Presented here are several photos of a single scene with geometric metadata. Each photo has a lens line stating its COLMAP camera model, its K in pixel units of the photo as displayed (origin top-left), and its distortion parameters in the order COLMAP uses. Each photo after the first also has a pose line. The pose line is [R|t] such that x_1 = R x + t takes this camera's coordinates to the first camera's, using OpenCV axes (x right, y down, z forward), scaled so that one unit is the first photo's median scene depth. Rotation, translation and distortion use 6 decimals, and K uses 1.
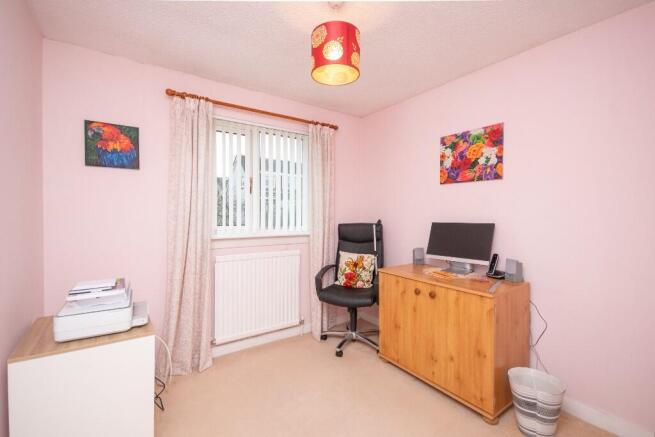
lens RADIAL K [[292.5, 0, 327.5], [0, 292.5, 218.5], [0, 0, 1]] dist [0.000184, 0.000031]
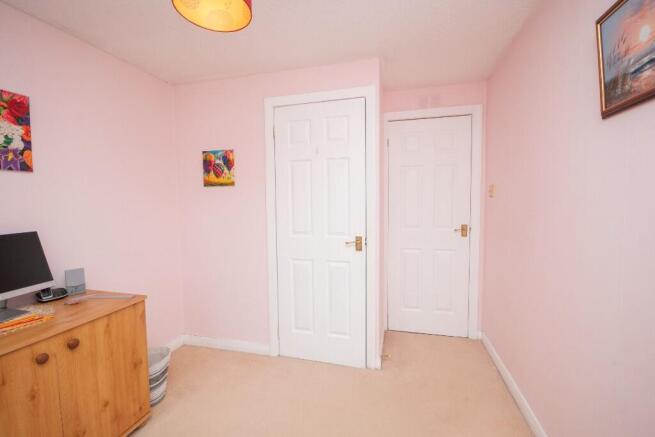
lens RADIAL K [[278.6, 0, 344.1], [0, 278.6, 208.2], [0, 0, 1]] dist [-0.000010, -0.000023]
pose [[-0.668475, -0.031790, 0.743055, -0.482718], [0.008373, 0.998701, 0.050260, -0.070915], [-0.743688, 0.039819, -0.667340, 0.887587]]
